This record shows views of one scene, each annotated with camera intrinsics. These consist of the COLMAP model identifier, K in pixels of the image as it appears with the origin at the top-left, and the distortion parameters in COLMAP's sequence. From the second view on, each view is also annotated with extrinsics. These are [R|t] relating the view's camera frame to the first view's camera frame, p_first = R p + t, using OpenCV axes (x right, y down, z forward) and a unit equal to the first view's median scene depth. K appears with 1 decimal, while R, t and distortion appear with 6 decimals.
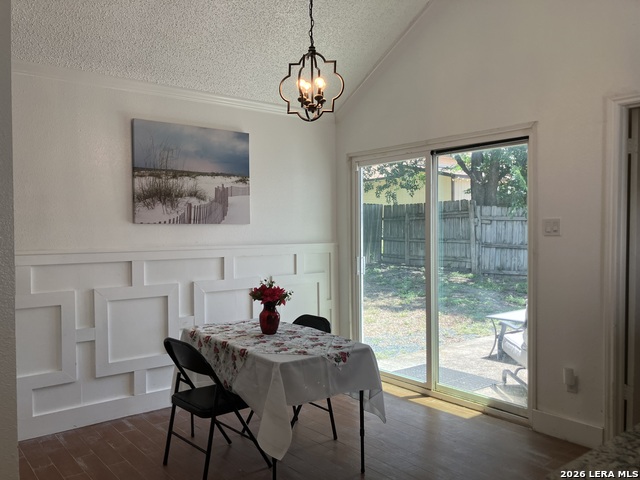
lens RADIAL K [[527.3, 0, 320.0], [0, 527.3, 240.0], [0, 0, 1]] dist [0.049983, -0.086228]
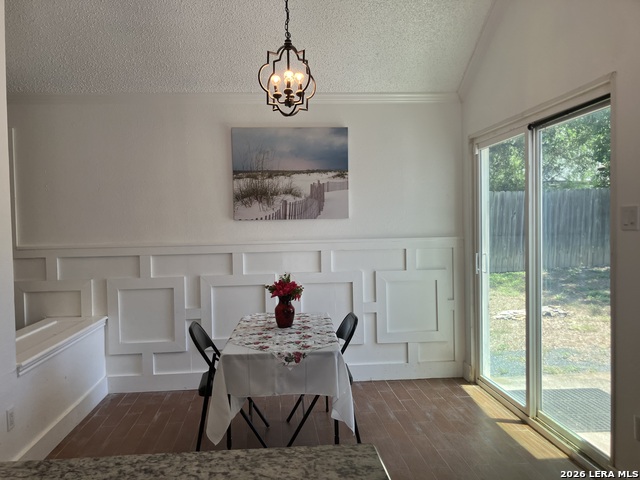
lens RADIAL K [[527.3, 0, 320.0], [0, 527.3, 240.0], [0, 0, 1]] dist [0.049983, -0.086228]
pose [[0.832535, 0.006387, -0.553936, 0.411190], [0.004528, 0.999822, 0.018335, -0.008128], [0.553954, -0.017773, 0.832358, 0.145685]]
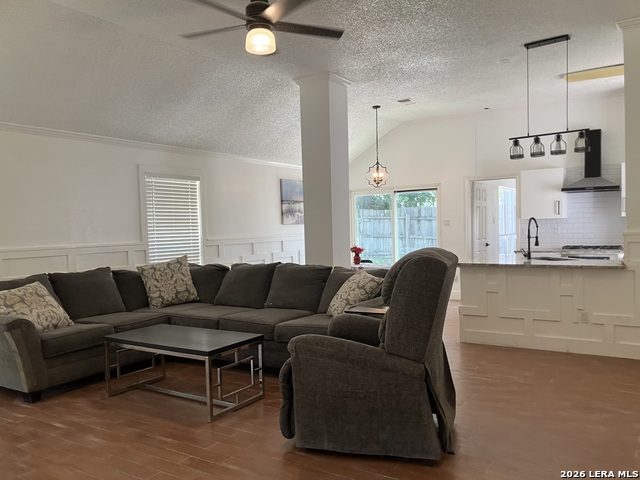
lens RADIAL K [[527.3, 0, 320.0], [0, 527.3, 240.0], [0, 0, 1]] dist [0.049983, -0.086228]
pose [[0.952857, -0.028955, 0.302036, -0.843332], [0.028204, 0.999579, 0.006848, 0.023730], [-0.302107, 0.001993, 0.953272, -1.166856]]
